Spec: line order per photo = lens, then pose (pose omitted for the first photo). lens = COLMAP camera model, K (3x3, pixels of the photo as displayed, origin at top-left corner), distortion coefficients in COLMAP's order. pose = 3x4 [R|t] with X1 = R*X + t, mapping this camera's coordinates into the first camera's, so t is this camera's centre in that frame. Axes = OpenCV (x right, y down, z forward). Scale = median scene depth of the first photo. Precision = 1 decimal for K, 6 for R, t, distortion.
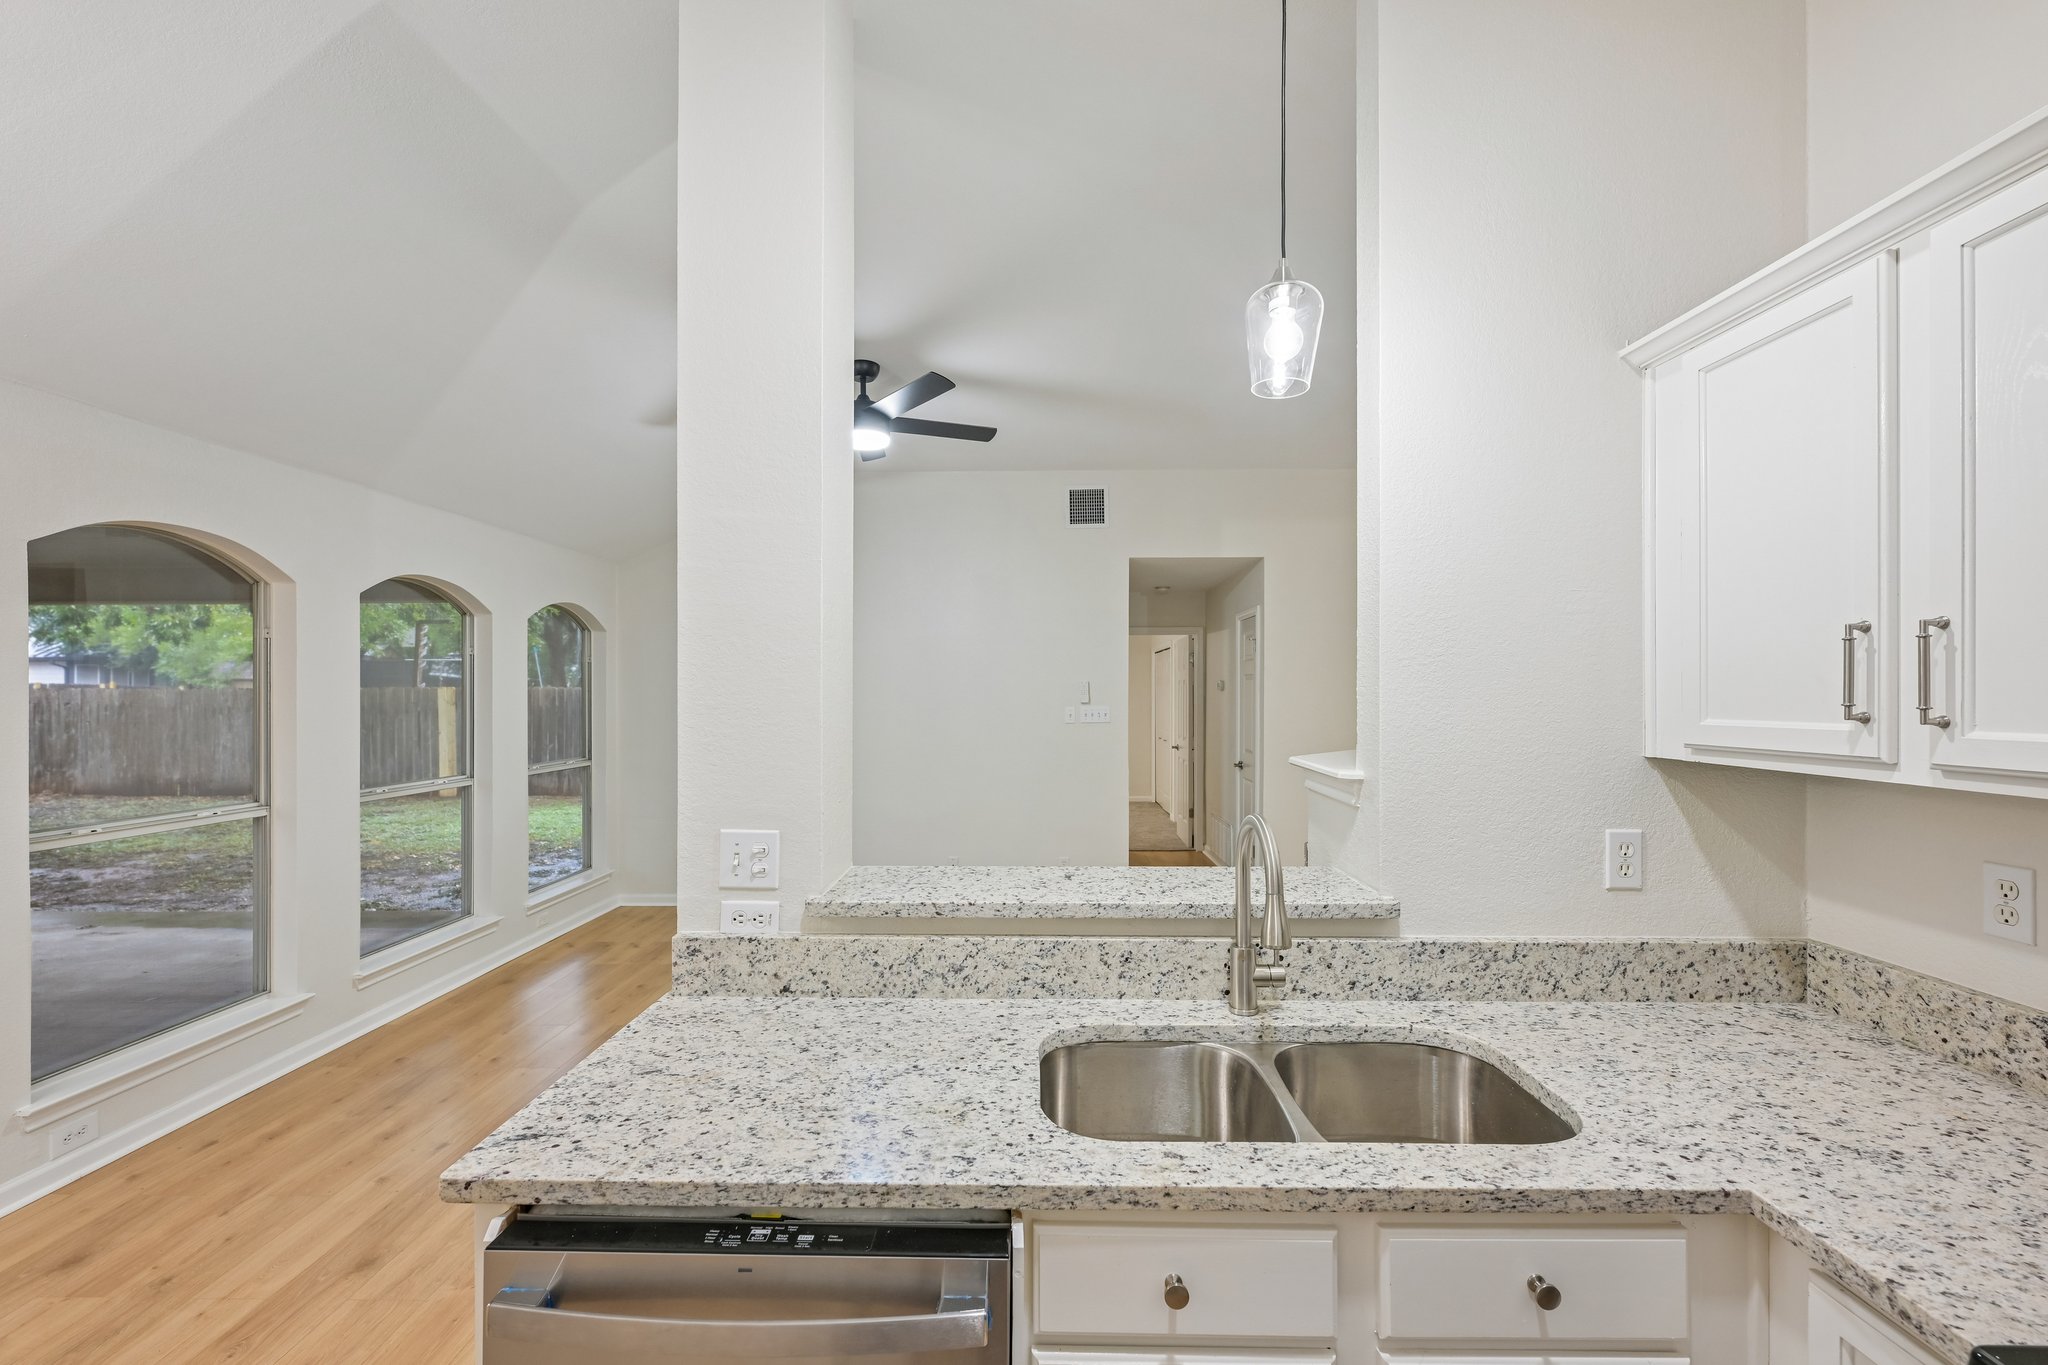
lens RADIAL K [[870.4, 0, 1029.8], [0, 870.4, 703.9], [0, 0, 1]] dist [-0.002470, 0.000387]
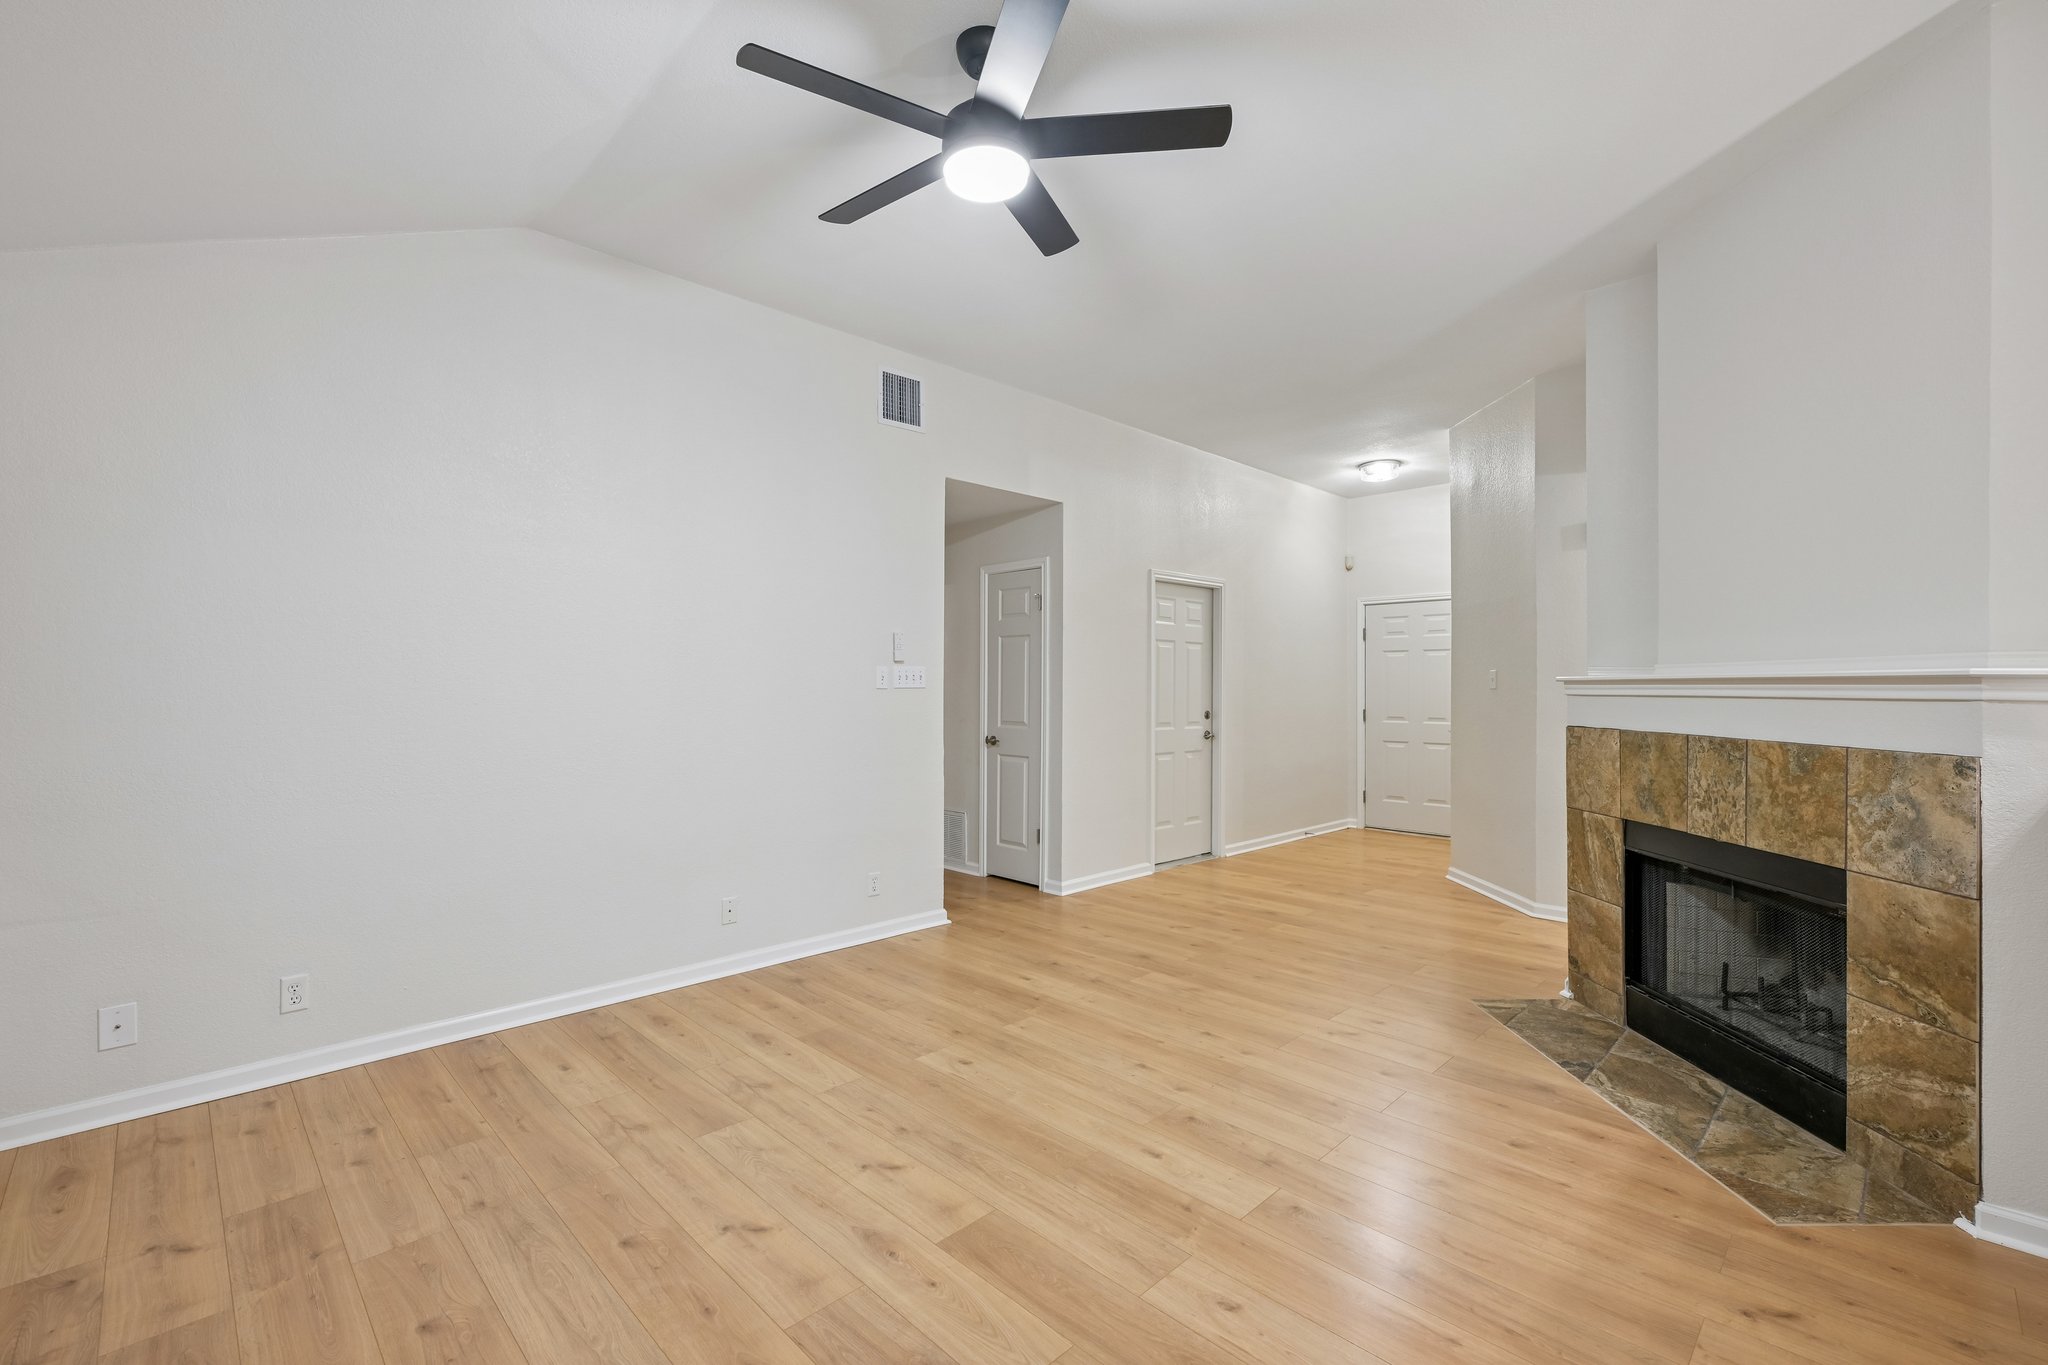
lens RADIAL K [[870.4, 0, 1015.6], [0, 870.4, 679.6], [0, 0, 1]] dist [-0.002470, 0.000387]
pose [[0.710556, 0.010654, 0.703560, -1.460477], [0.006962, 0.999730, -0.022170, 0.114707], [-0.703606, 0.020652, 0.710290, 1.338312]]
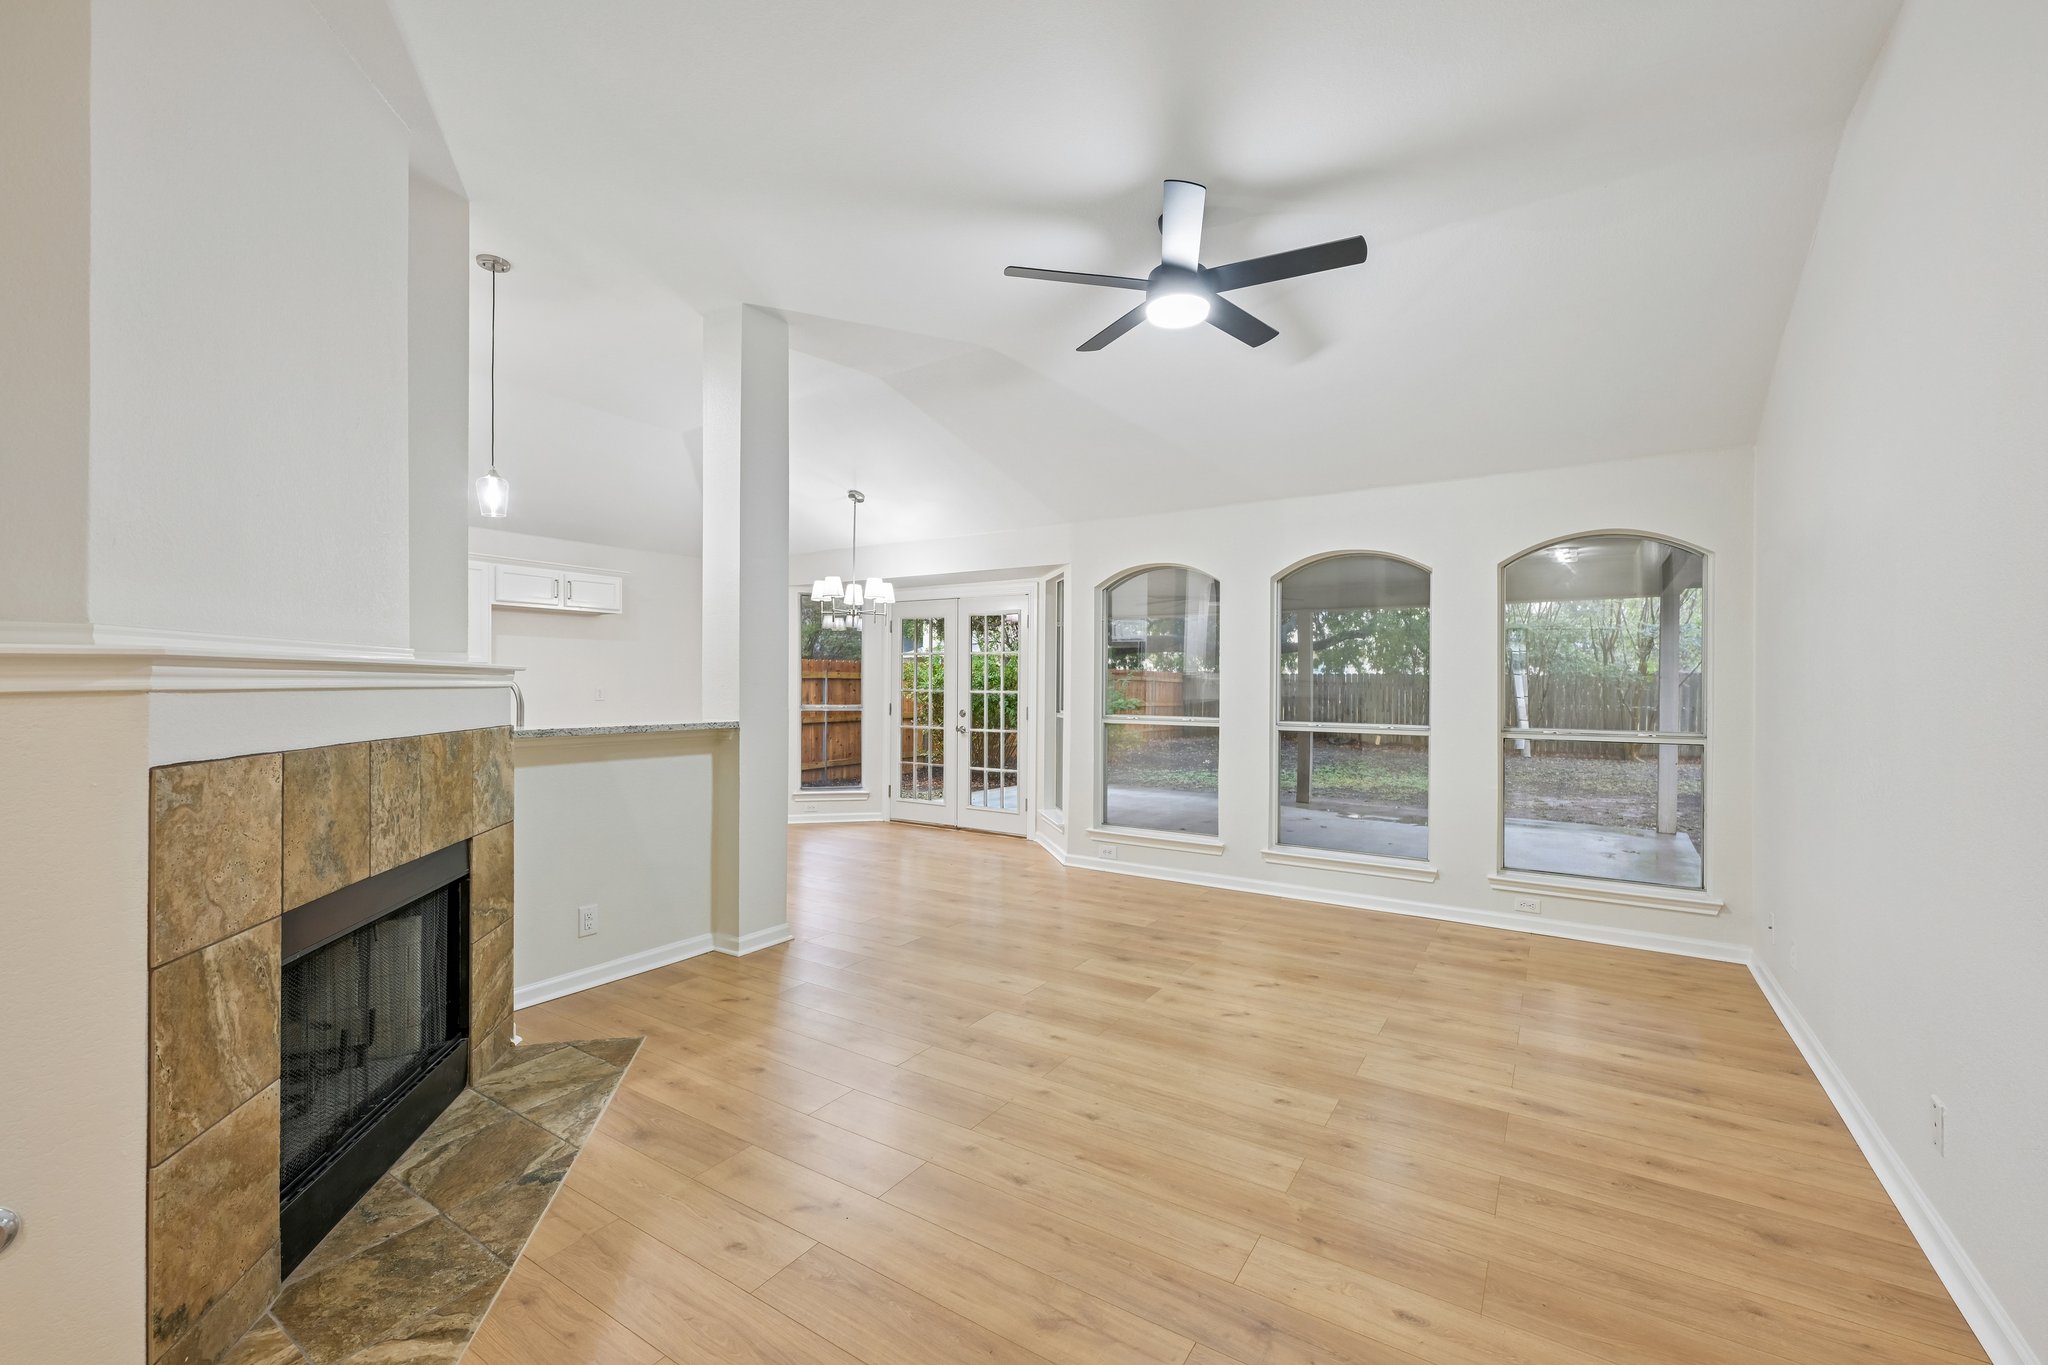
lens RADIAL K [[870.4, 0, 995.5], [0, 870.4, 681.5], [0, 0, 1]] dist [-0.002470, 0.000387]
pose [[-0.557901, -0.002083, -0.829905, 1.385272], [-0.016206, 0.999834, 0.008385, 0.083378], [0.829750, 0.018127, -0.557841, 3.157549]]
